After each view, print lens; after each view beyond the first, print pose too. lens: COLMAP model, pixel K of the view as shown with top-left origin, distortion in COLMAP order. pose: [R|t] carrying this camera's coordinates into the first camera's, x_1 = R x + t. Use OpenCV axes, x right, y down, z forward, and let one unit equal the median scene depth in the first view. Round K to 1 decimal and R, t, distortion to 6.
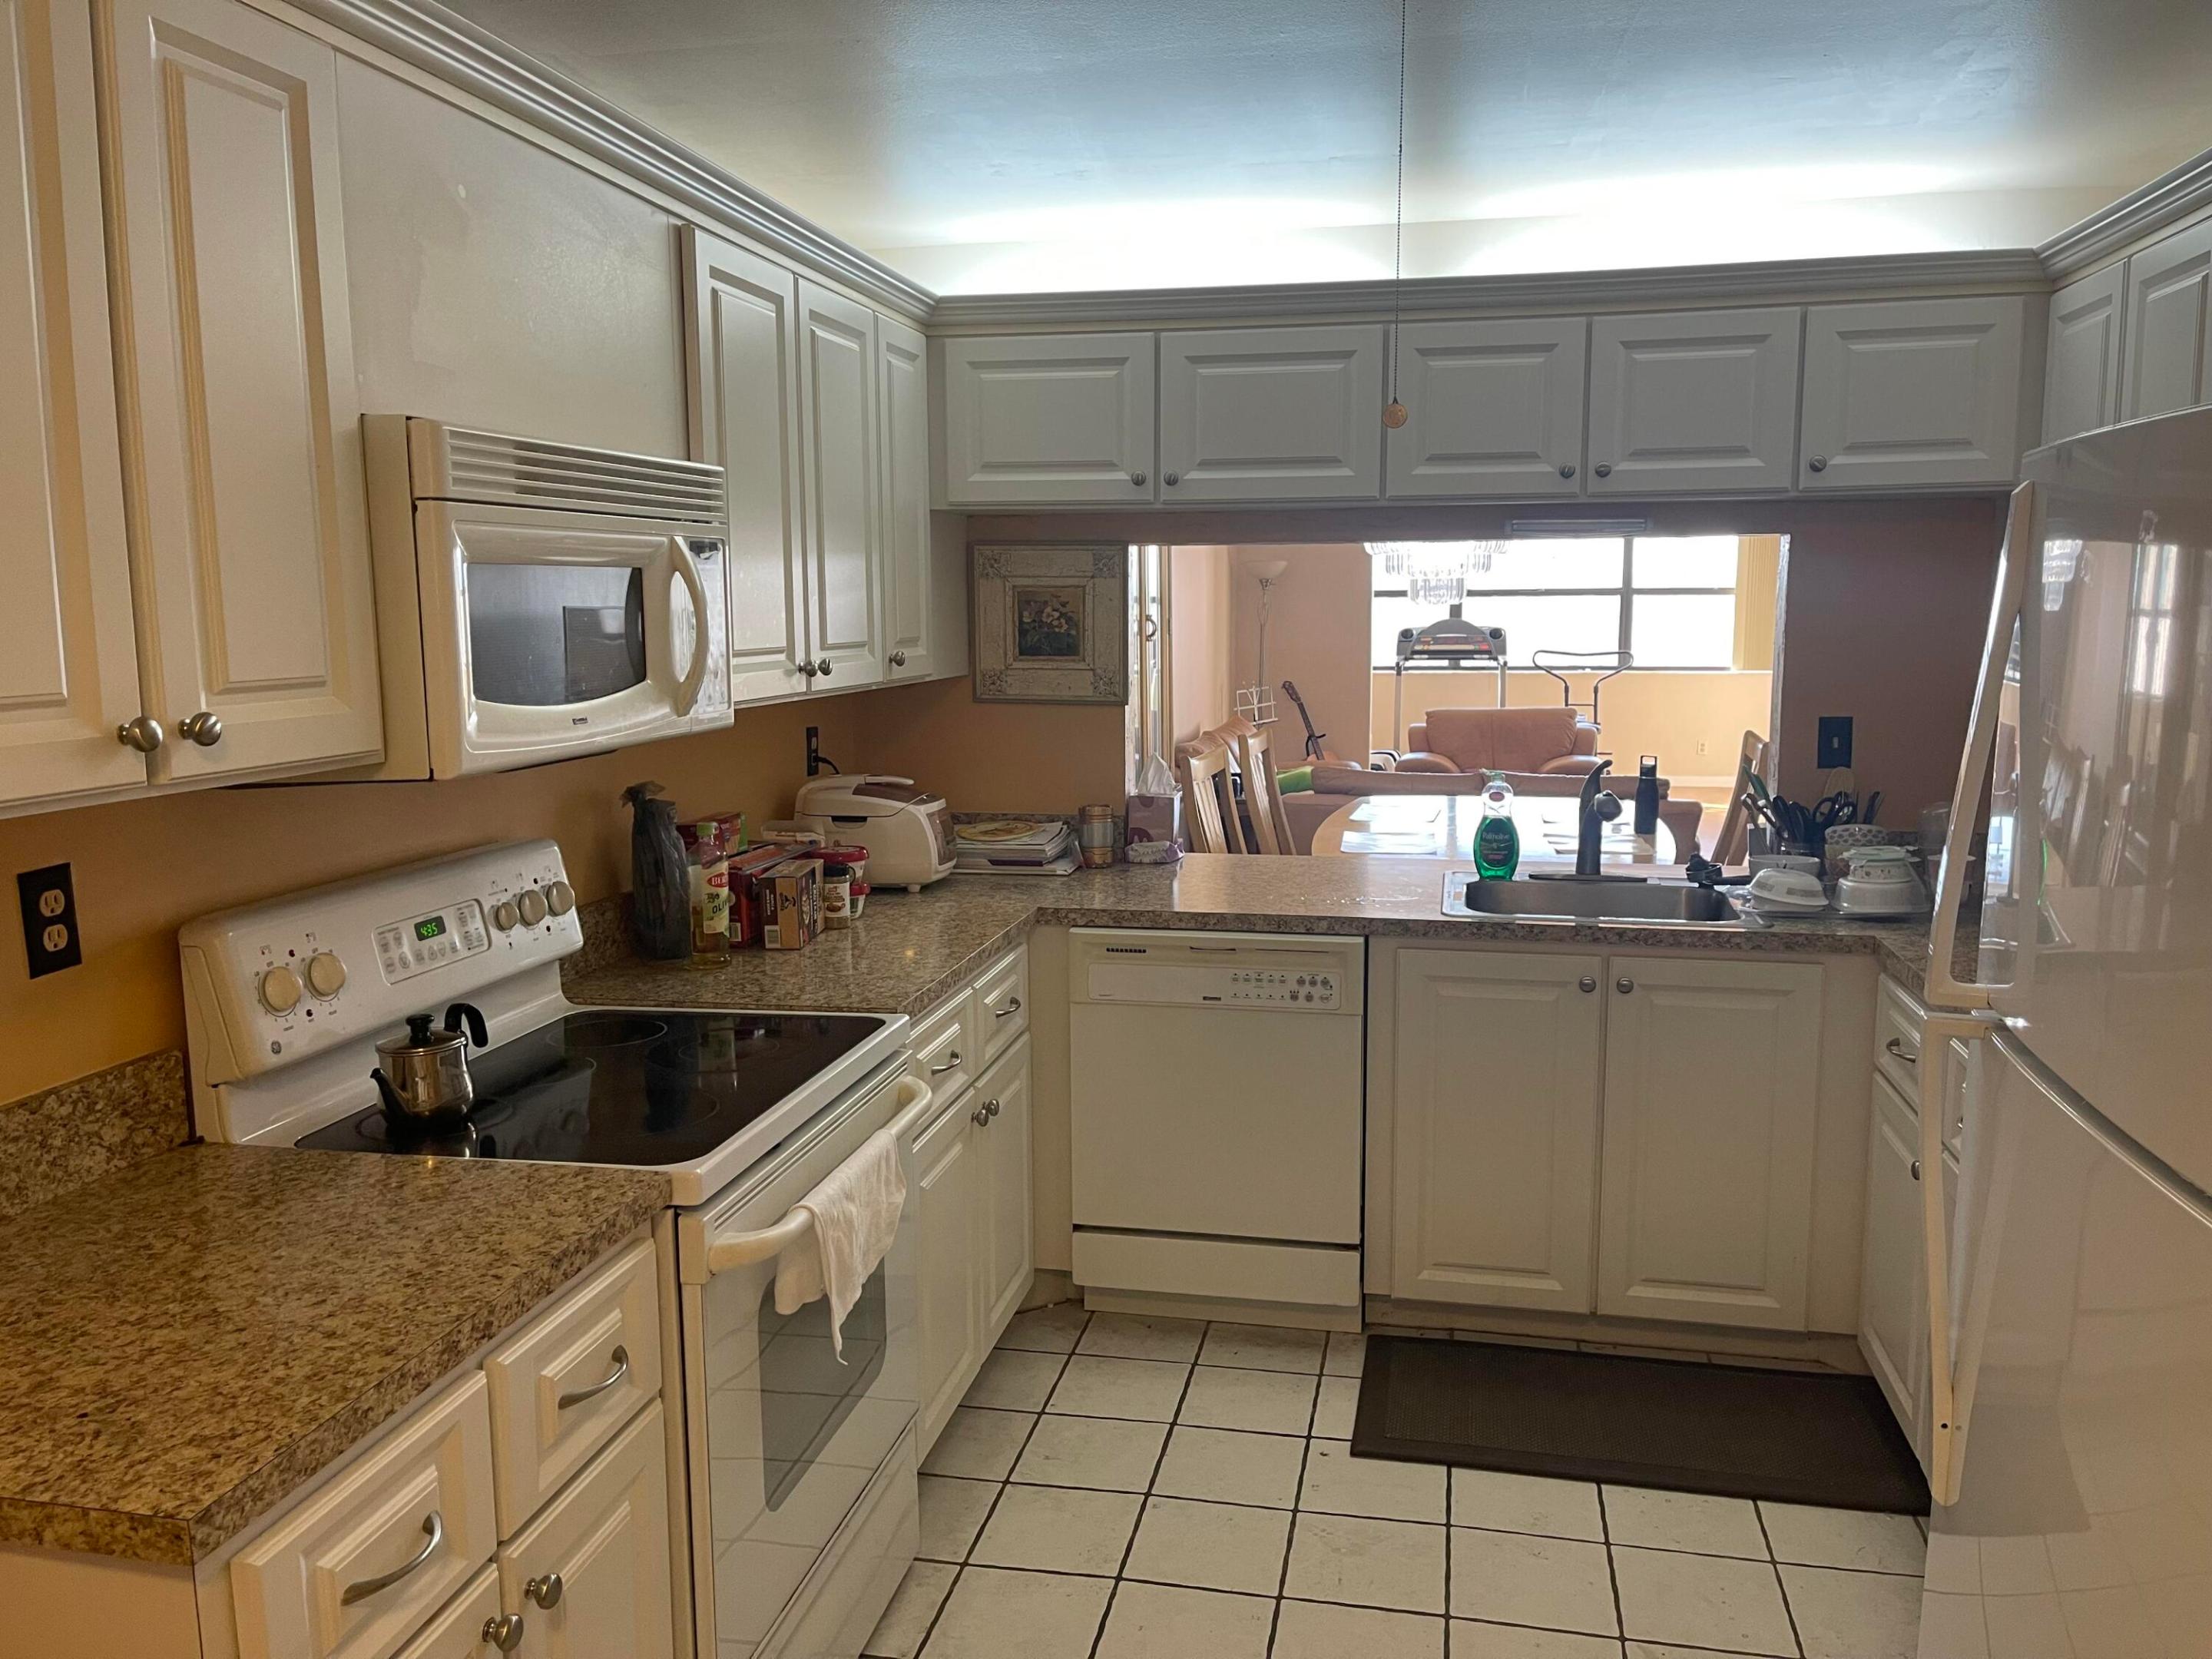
lens RADIAL K [[1670.3, 0, 1110.1], [0, 1670.3, 829.6], [0, 0, 1]] dist [0.055665, -0.072762]
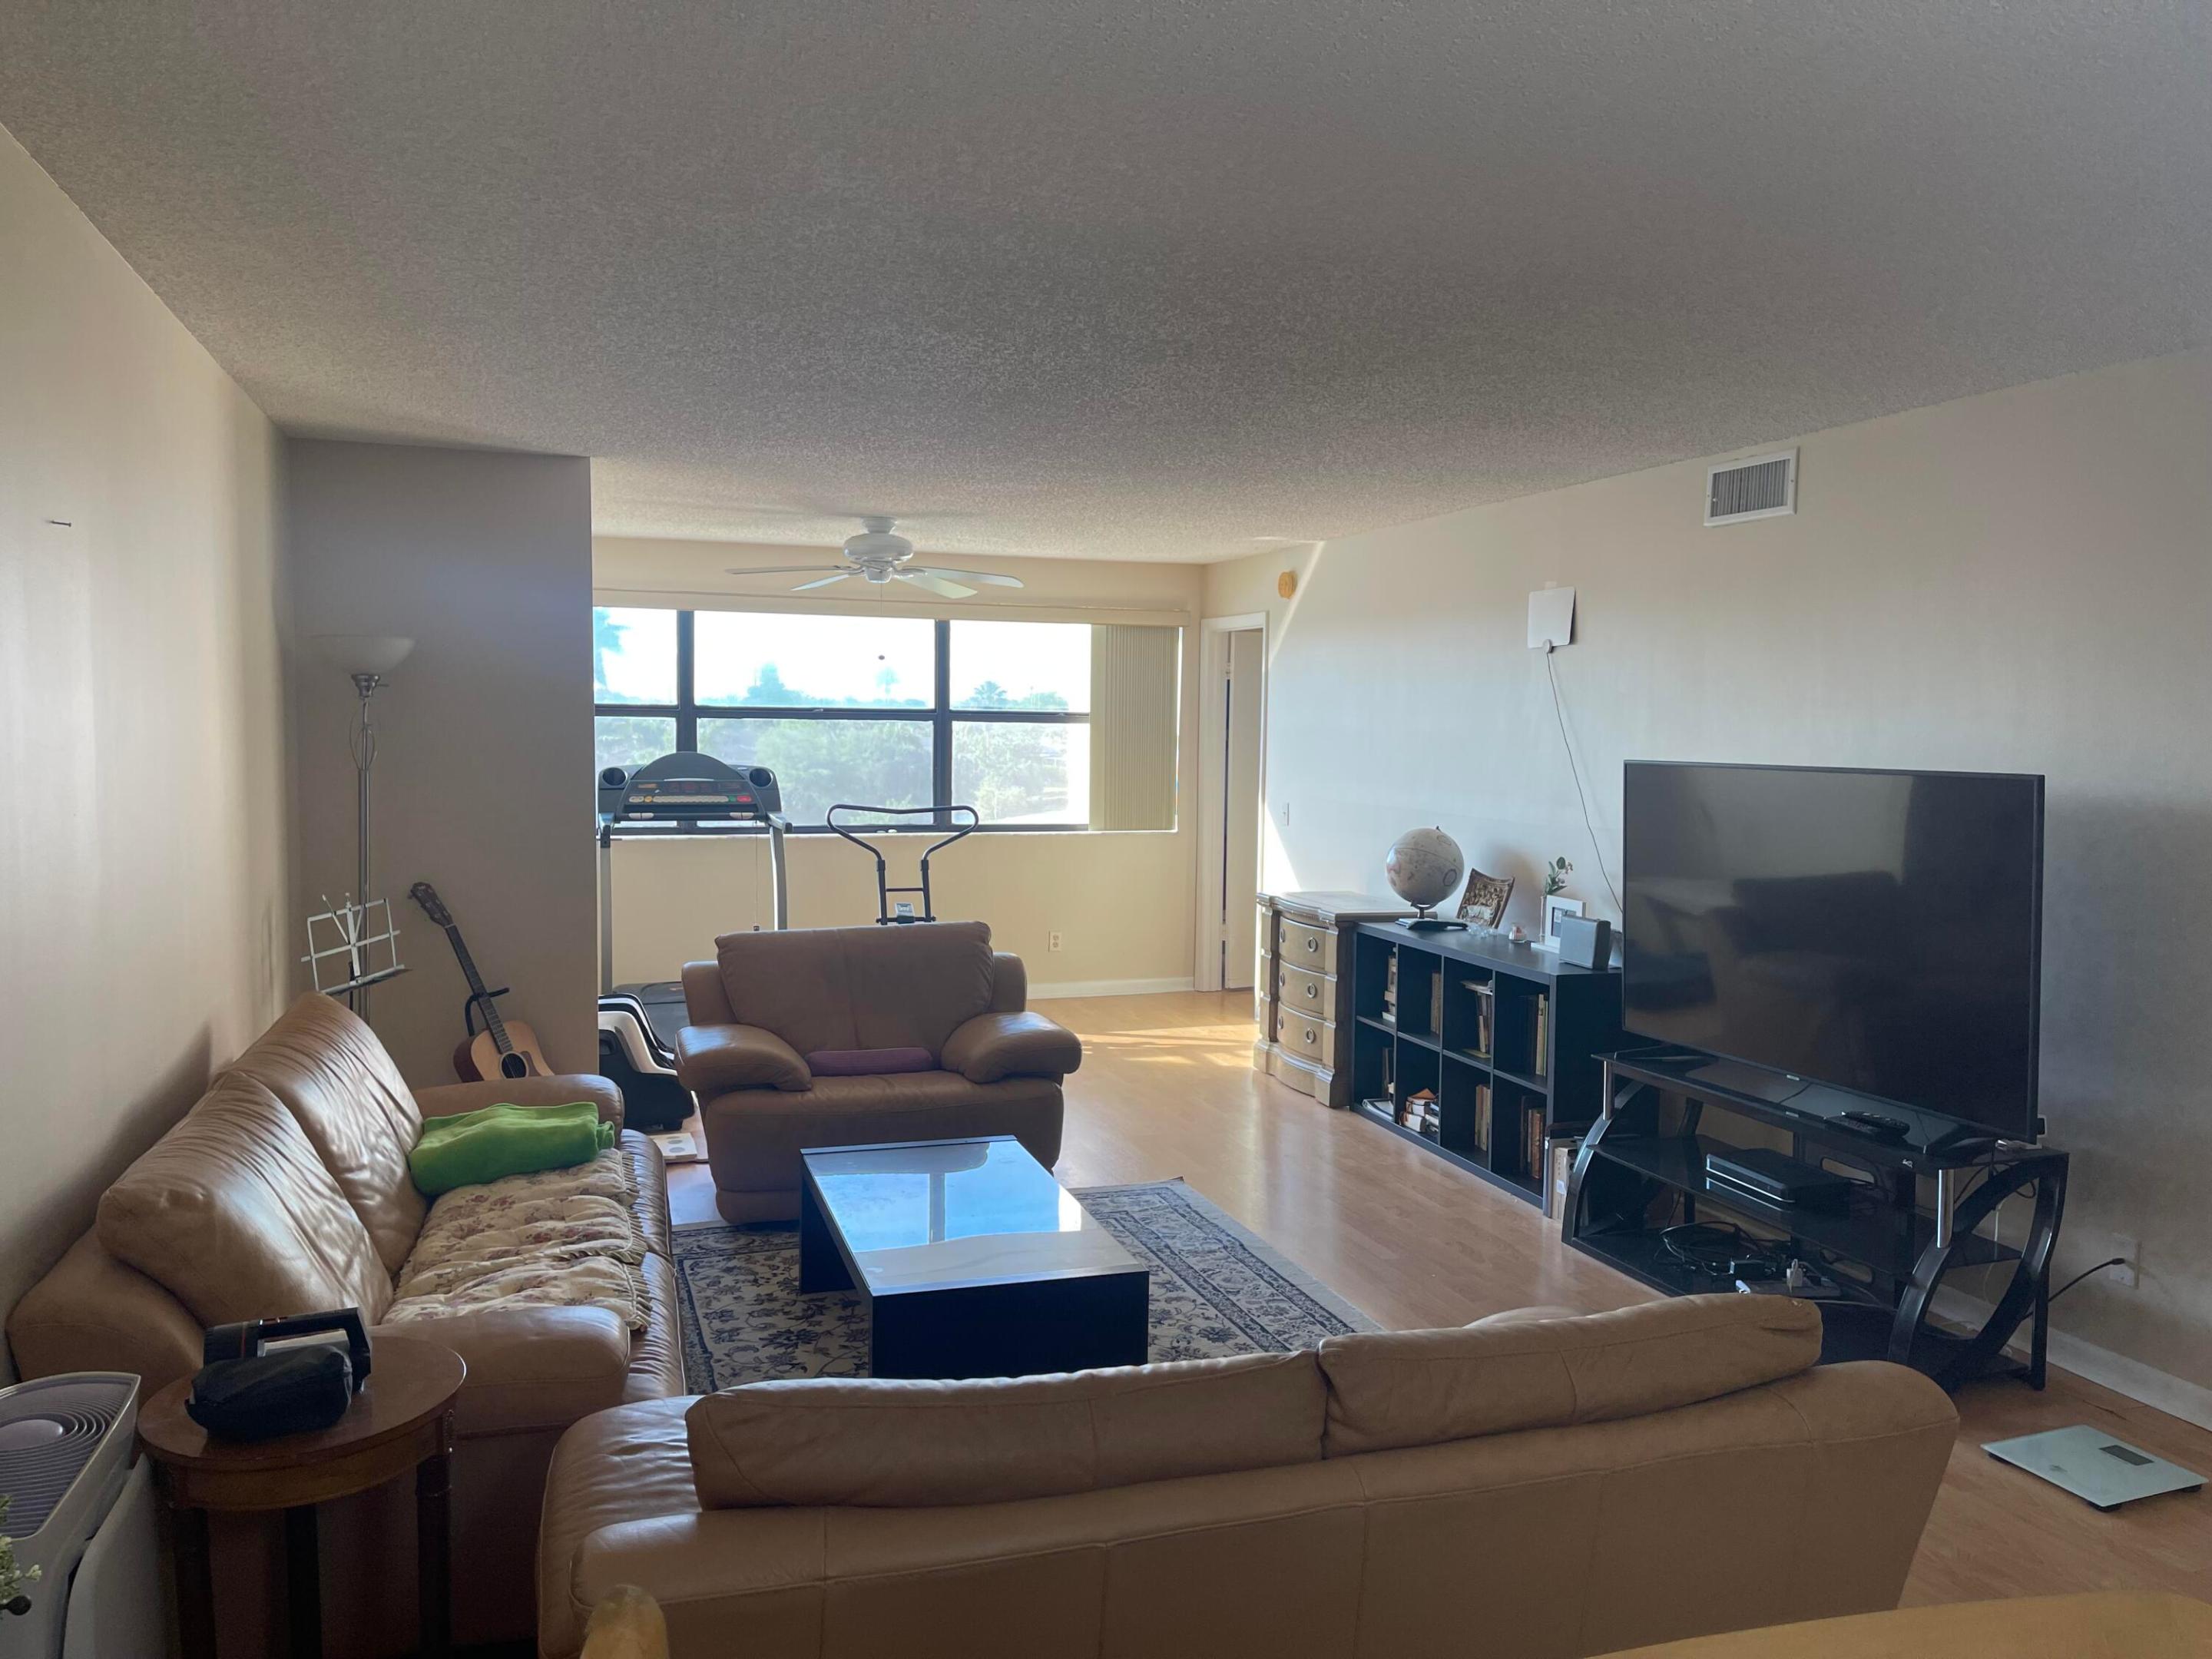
lens RADIAL K [[1670.3, 0, 1117.4], [0, 1670.3, 820.8], [0, 0, 1]] dist [0.055665, -0.072762]
pose [[0.861087, -0.015461, 0.508223, 0.026529], [0.054351, 0.996610, -0.061769, -0.054815], [-0.505545, 0.080811, 0.859007, 0.396238]]
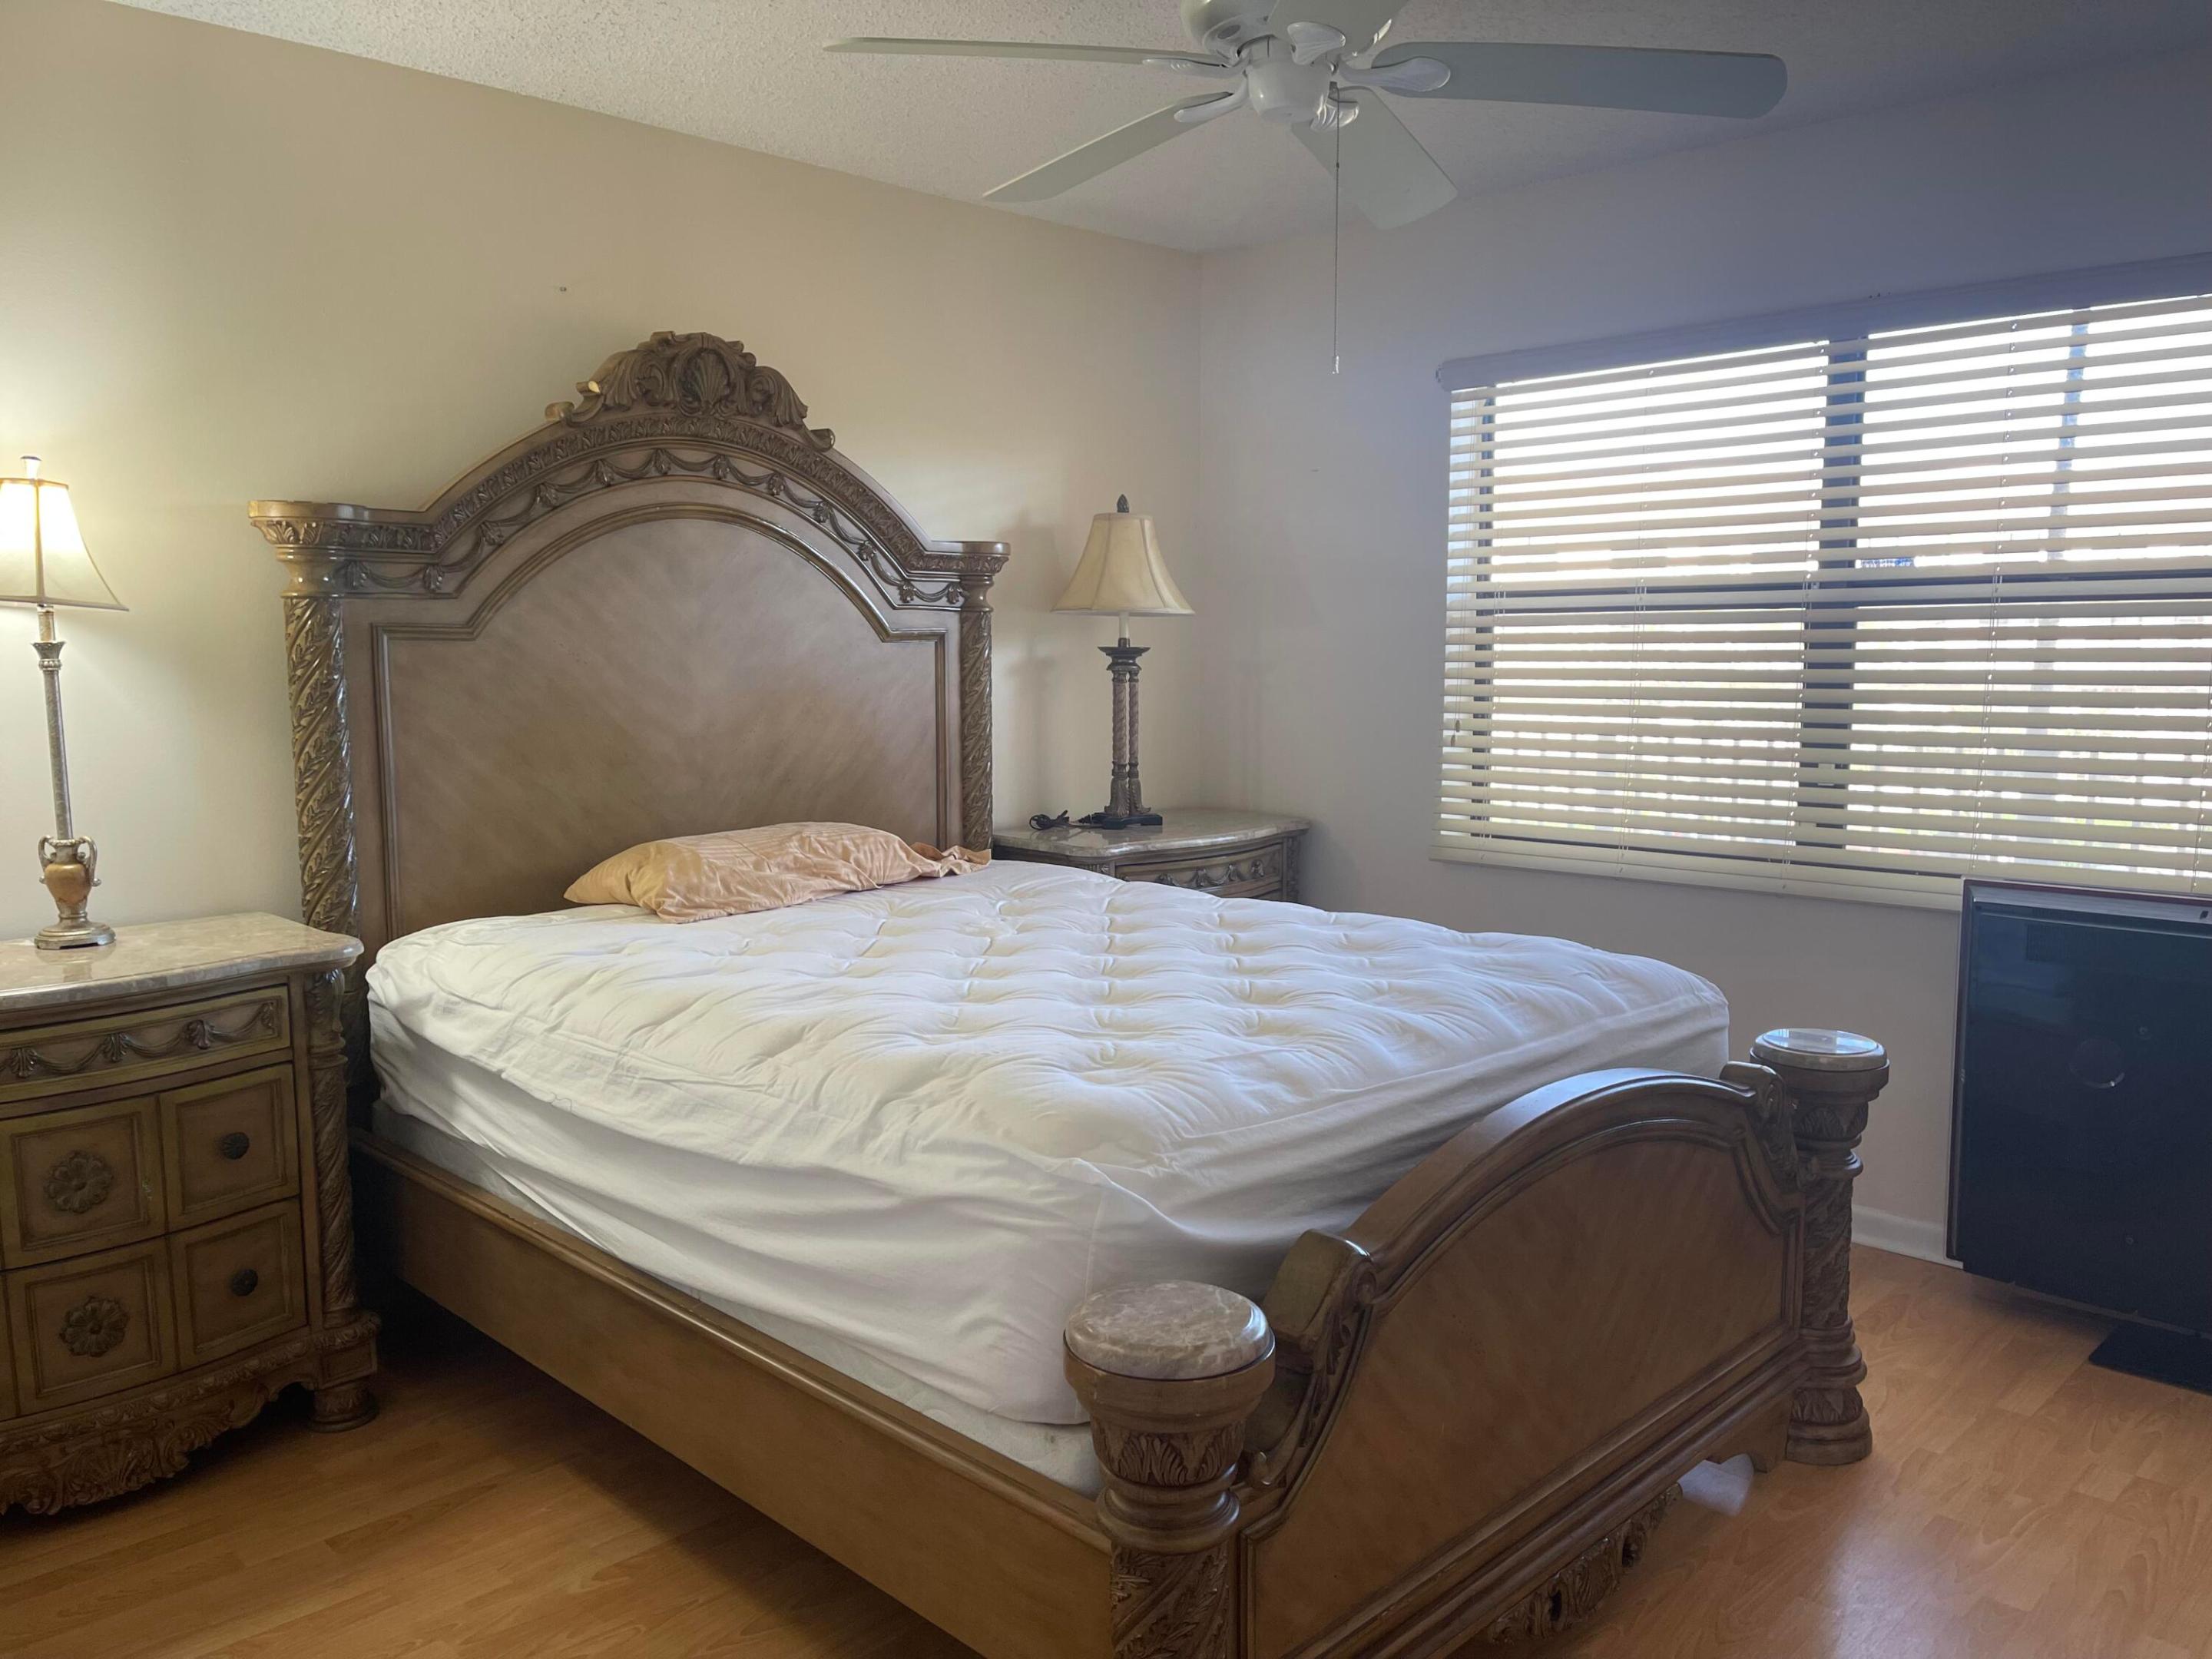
lens RADIAL K [[1670.3, 0, 1098.1], [0, 1670.3, 824.7], [0, 0, 1]] dist [0.055665, -0.072762]
pose [[0.545136, -0.101566, 0.832172, 0.031443], [0.123361, 0.991547, 0.040207, -0.132518], [-0.829222, 0.080739, 0.553057, 0.961447]]
